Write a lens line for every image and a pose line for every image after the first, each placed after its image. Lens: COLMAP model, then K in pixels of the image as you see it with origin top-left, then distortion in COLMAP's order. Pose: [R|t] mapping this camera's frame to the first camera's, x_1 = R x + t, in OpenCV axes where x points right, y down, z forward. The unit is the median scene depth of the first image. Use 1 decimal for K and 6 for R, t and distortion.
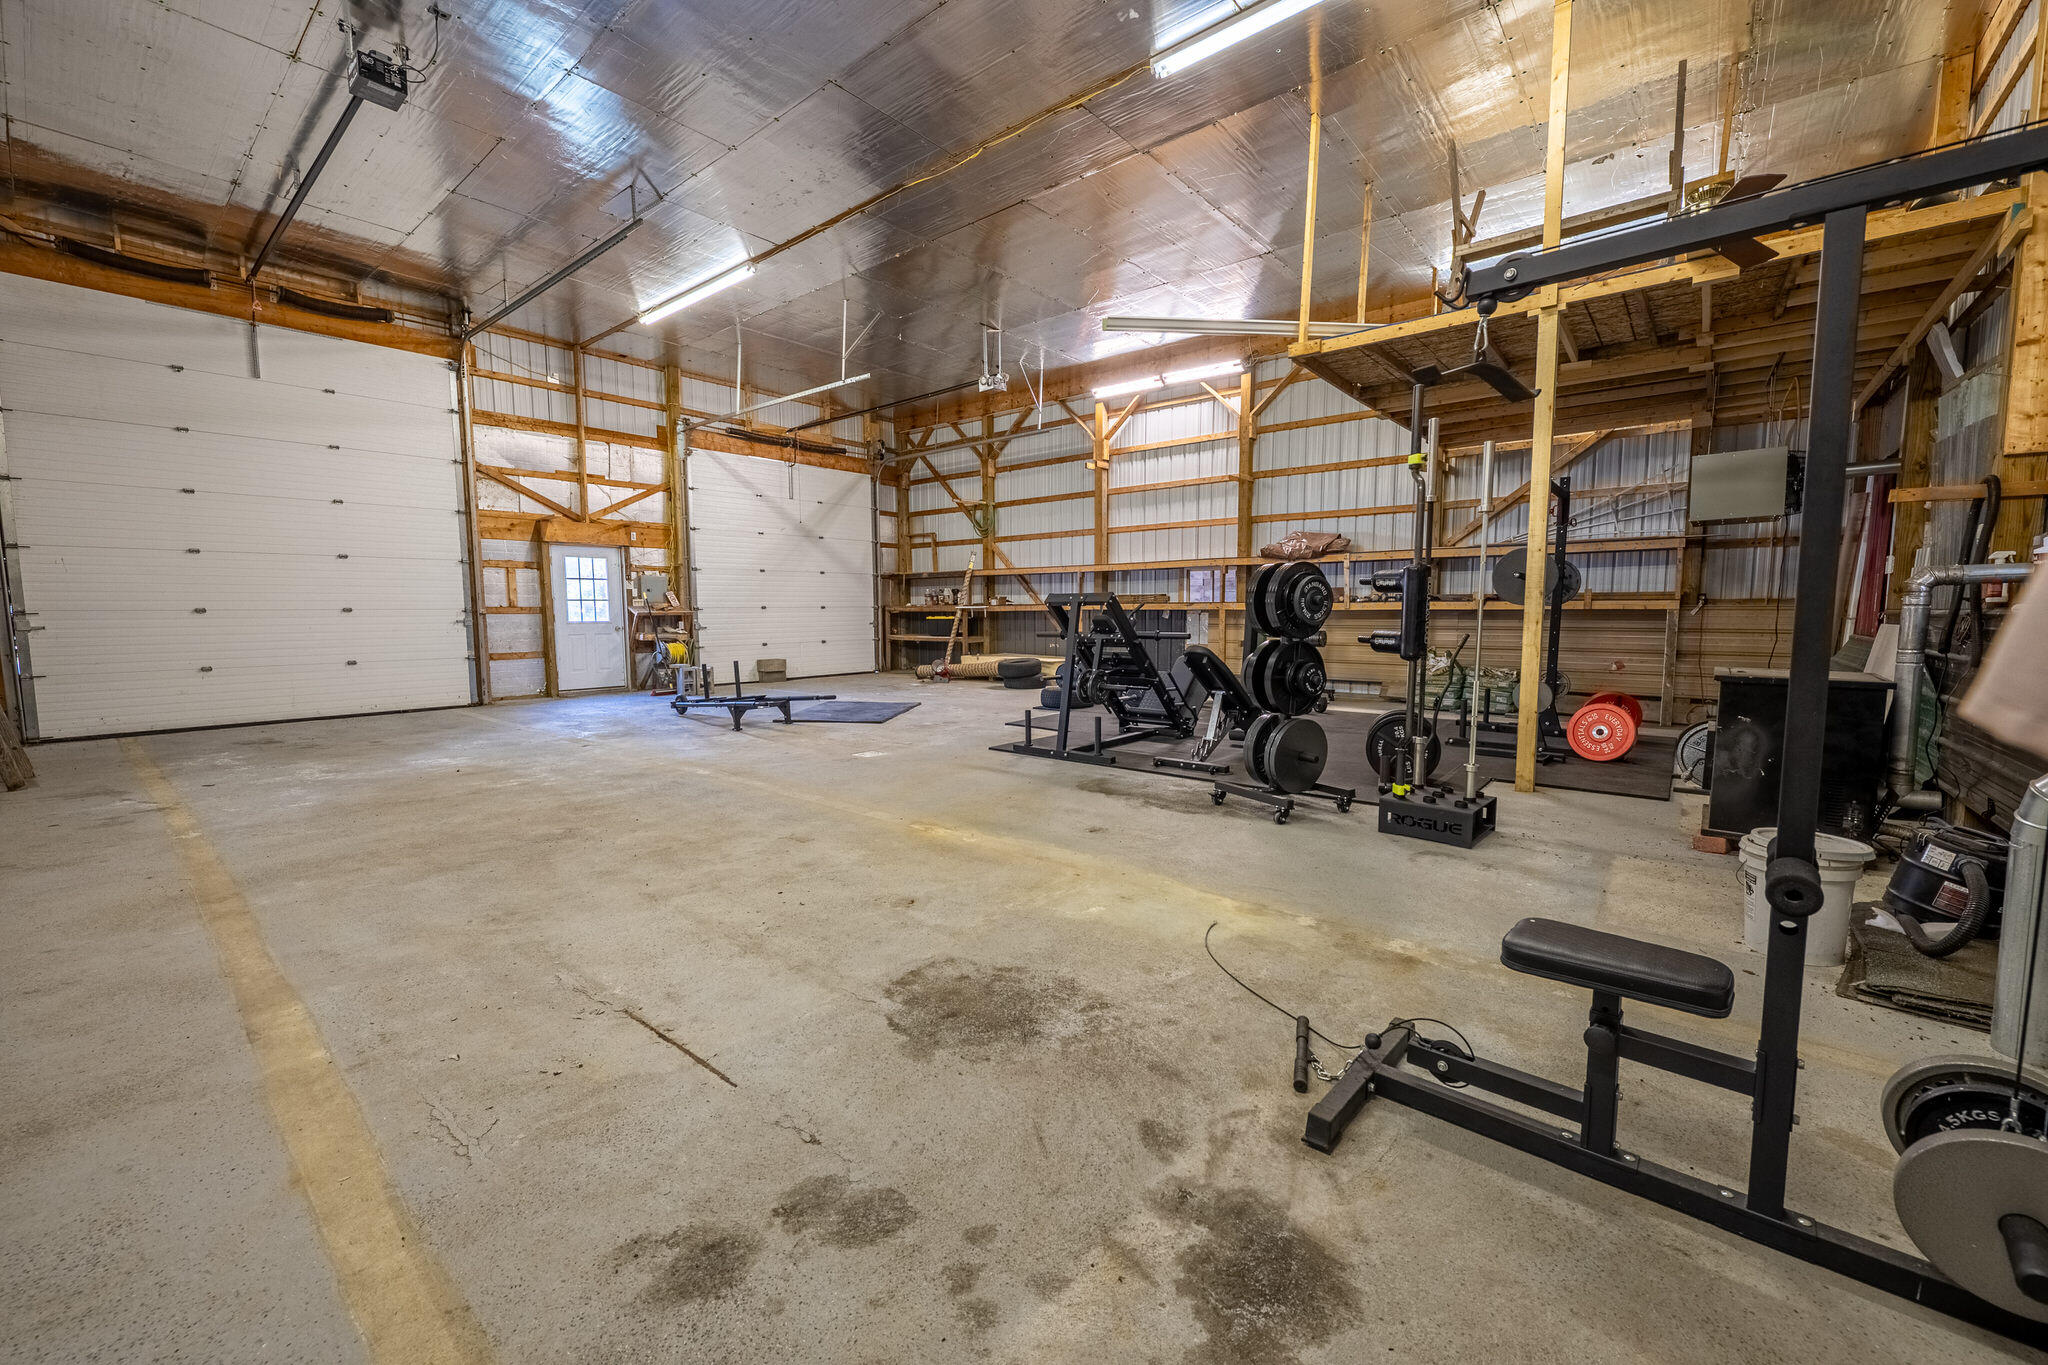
lens RADIAL K [[810.8, 0, 1020.9], [0, 810.8, 683.7], [0, 0, 1]] dist [-0.002291, -0.000523]
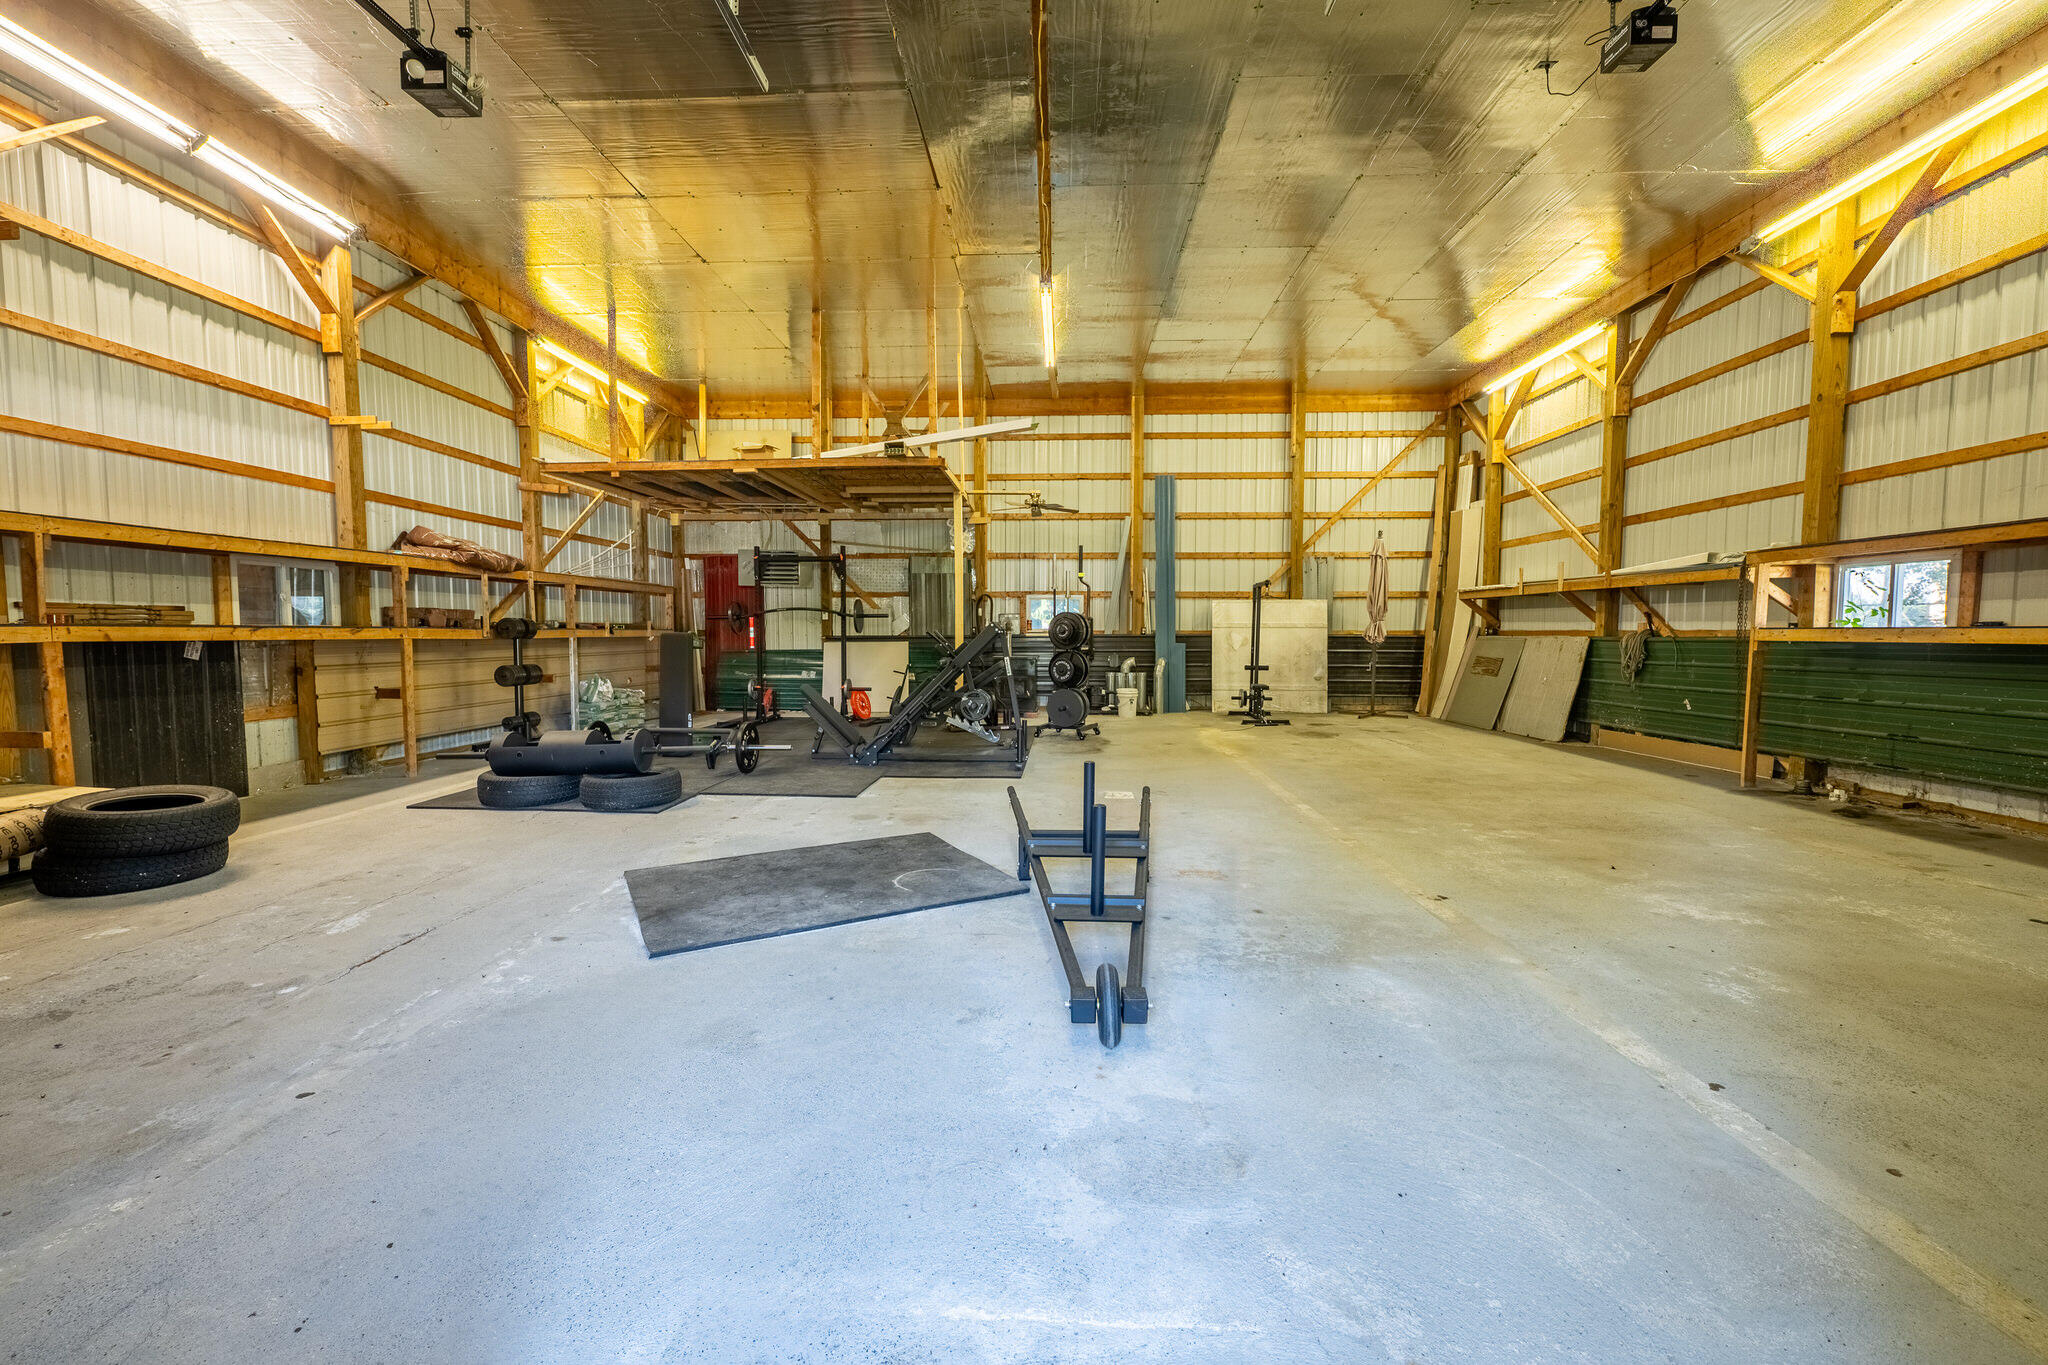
lens RADIAL K [[810.8, 0, 1031.6], [0, 810.8, 685.8], [0, 0, 1]] dist [-0.002291, -0.000523]
pose [[-0.618319, -0.044600, 0.784660, -0.466313], [0.080013, 0.989629, 0.119302, -0.081356], [-0.781843, 0.136550, -0.608338, 0.897702]]
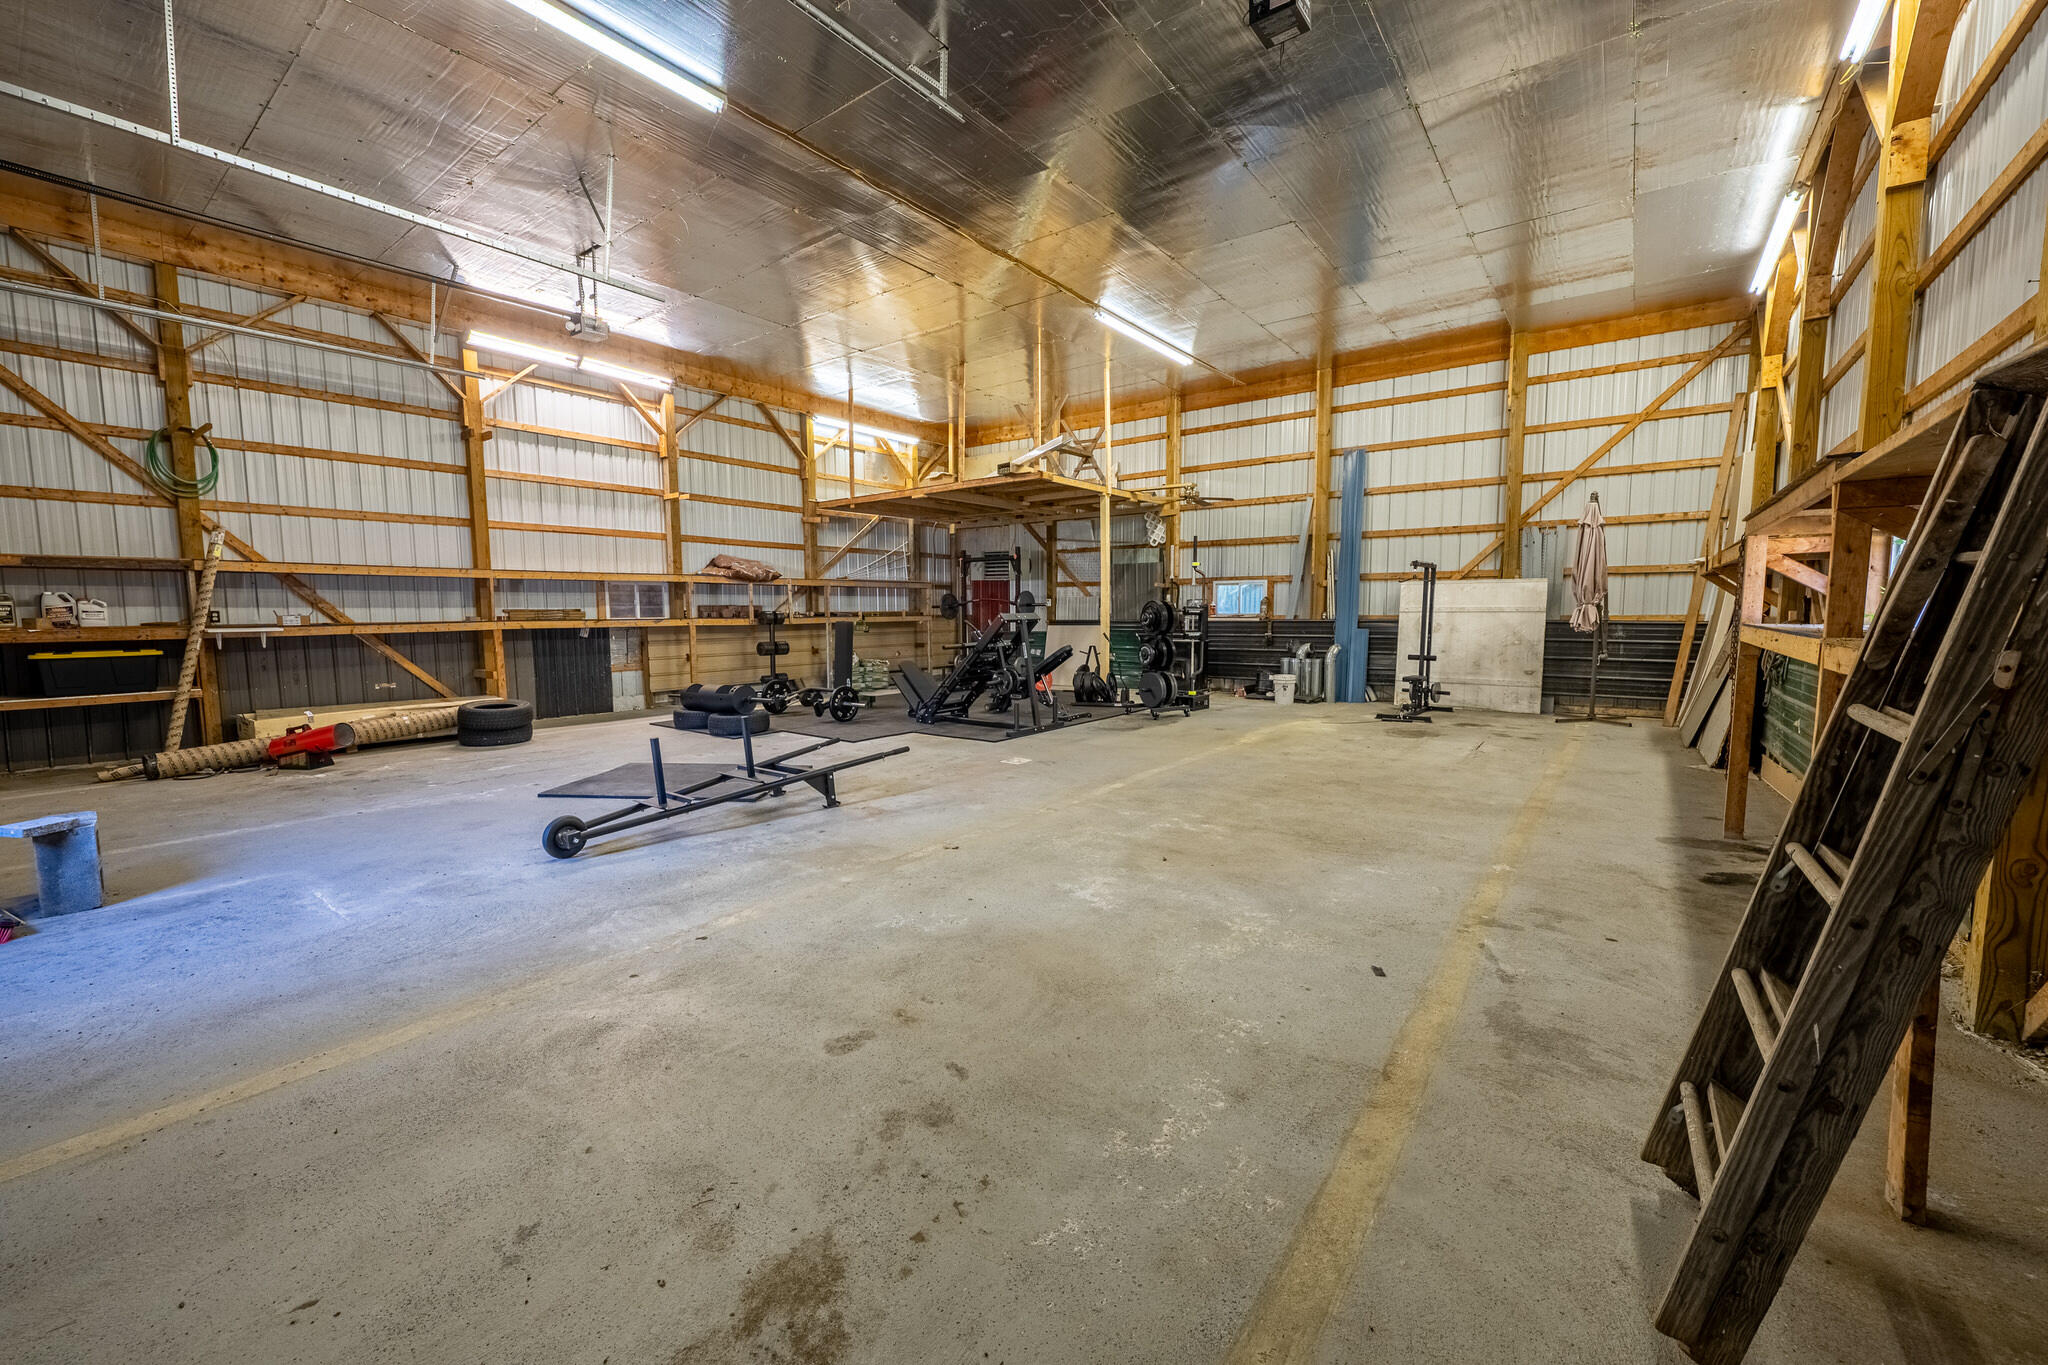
lens RADIAL K [[810.8, 0, 1040.1], [0, 810.8, 684.6], [0, 0, 1]] dist [-0.002291, -0.000523]
pose [[-0.066300, -0.084457, 0.994219, -0.705453], [0.102561, 0.990557, 0.090986, -0.058757], [-0.992515, 0.108000, -0.057012, 0.565679]]
